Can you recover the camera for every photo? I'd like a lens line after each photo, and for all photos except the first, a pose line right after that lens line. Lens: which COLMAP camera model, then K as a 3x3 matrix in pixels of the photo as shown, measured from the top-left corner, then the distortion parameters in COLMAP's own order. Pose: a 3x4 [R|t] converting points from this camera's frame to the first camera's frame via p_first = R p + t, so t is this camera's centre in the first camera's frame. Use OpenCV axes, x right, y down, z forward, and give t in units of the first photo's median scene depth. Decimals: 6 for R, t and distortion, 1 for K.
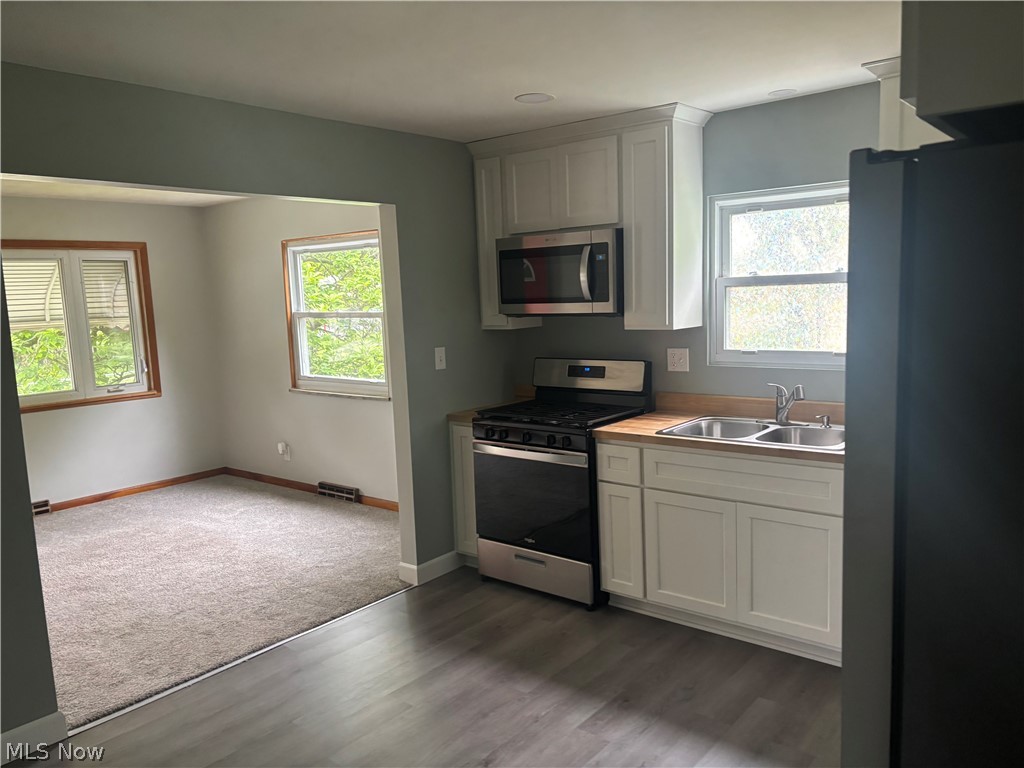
lens RADIAL K [[780.4, 0, 528.4], [0, 780.4, 386.8], [0, 0, 1]] dist [0.056514, -0.051384]
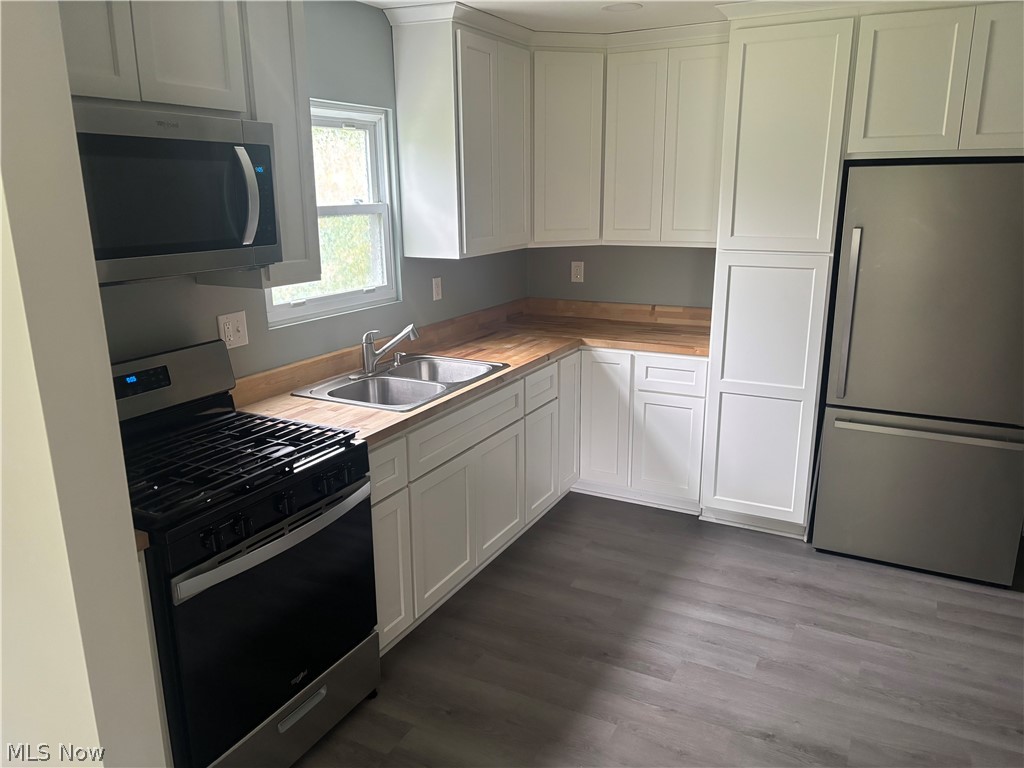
lens RADIAL K [[780.4, 0, 507.7], [0, 780.4, 390.5], [0, 0, 1]] dist [0.056514, -0.051384]
pose [[-0.190430, -0.207769, 0.959463, -0.355320], [0.145565, 0.960567, 0.236900, -0.076732], [-0.970849, 0.184777, -0.152677, 0.608499]]
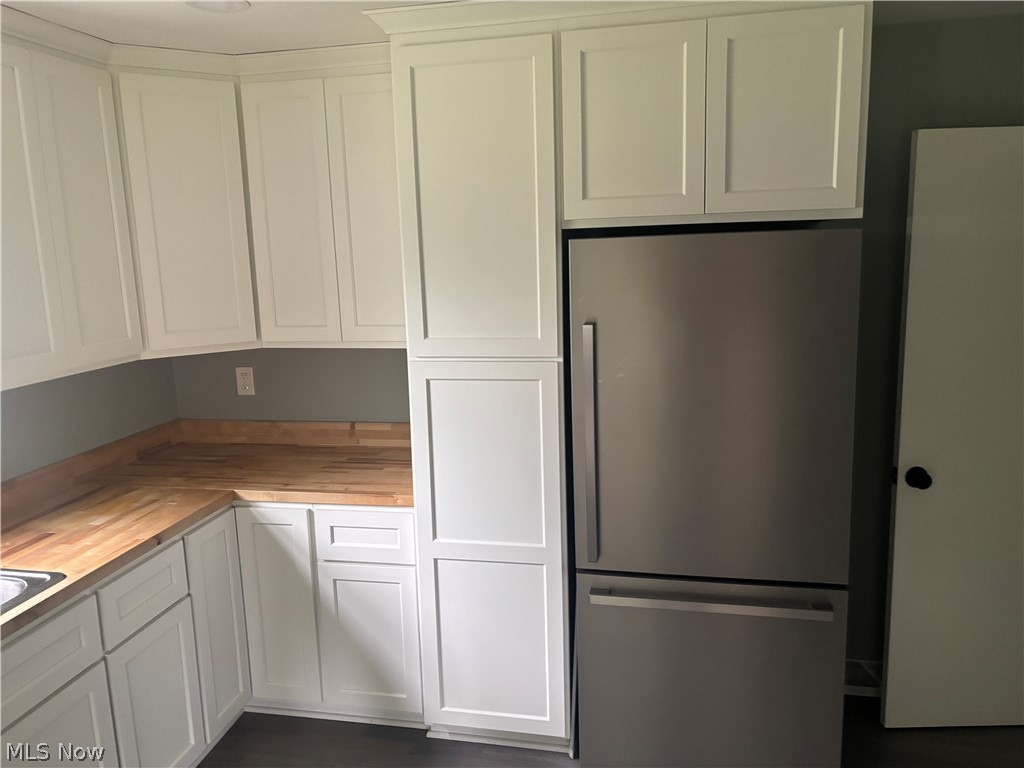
lens RADIAL K [[780.4, 0, 510.1], [0, 780.4, 375.8], [0, 0, 1]] dist [0.056514, -0.051384]
pose [[-0.452028, -0.095592, 0.886867, -0.179447], [0.165729, 0.967930, 0.188800, -0.073836], [-0.876473, 0.232323, -0.421689, 0.471269]]
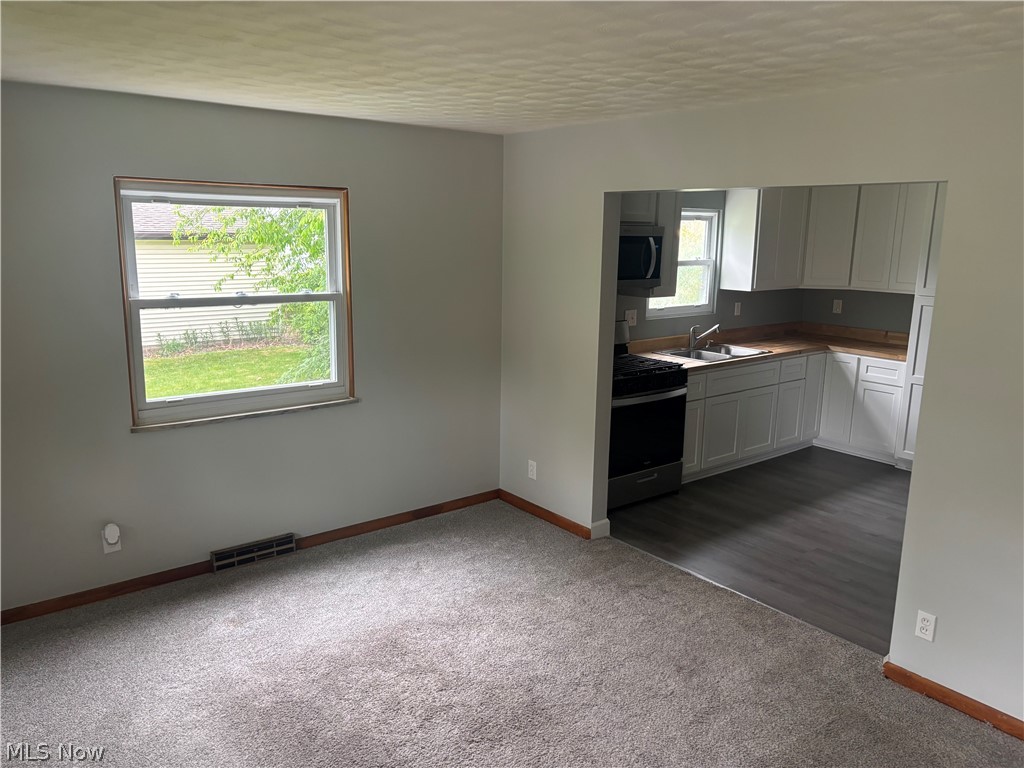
lens RADIAL K [[780.4, 0, 512.7], [0, 780.4, 380.8], [0, 0, 1]] dist [0.056514, -0.051384]
pose [[0.216417, -0.146937, 0.965180, -0.869101], [0.100045, 0.986743, 0.127787, -0.086280], [-0.971162, 0.068906, 0.228248, 0.614005]]
